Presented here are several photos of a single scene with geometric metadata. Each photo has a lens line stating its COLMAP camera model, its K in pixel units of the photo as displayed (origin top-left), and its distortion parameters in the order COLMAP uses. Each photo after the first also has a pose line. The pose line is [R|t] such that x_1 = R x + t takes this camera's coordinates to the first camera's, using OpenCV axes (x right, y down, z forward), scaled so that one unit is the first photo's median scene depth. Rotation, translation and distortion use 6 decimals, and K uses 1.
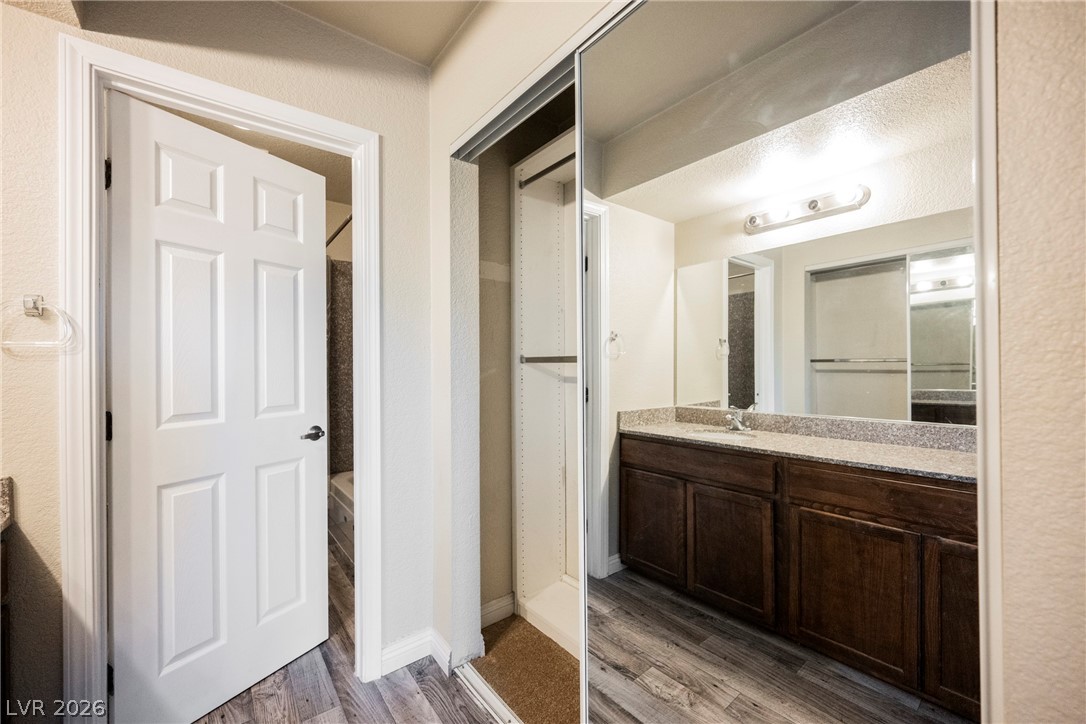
lens RADIAL K [[422.2, 0, 534.2], [0, 422.2, 360.9], [0, 0, 1]] dist [-0.003386, -0.000165]
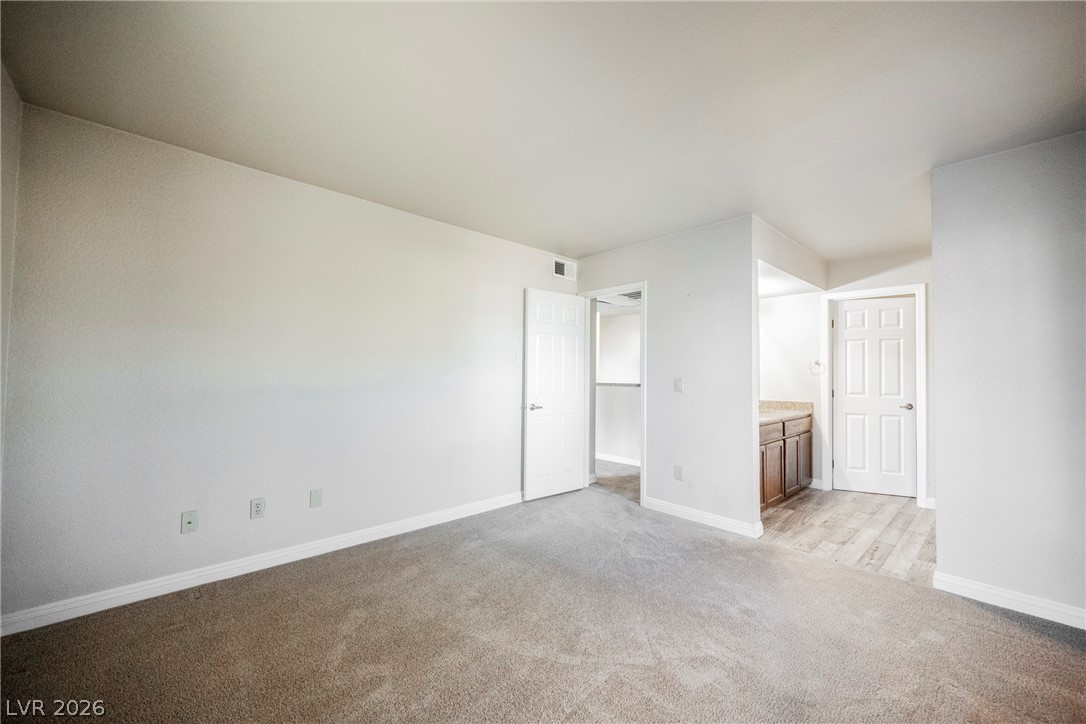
lens RADIAL K [[422.2, 0, 537.5], [0, 422.2, 363.7], [0, 0, 1]] dist [-0.003386, -0.000165]
pose [[0.059318, -0.009345, -0.998195, 2.098908], [-0.005320, 0.999939, -0.009678, -0.045392], [0.998225, 0.005884, 0.059265, -1.498658]]
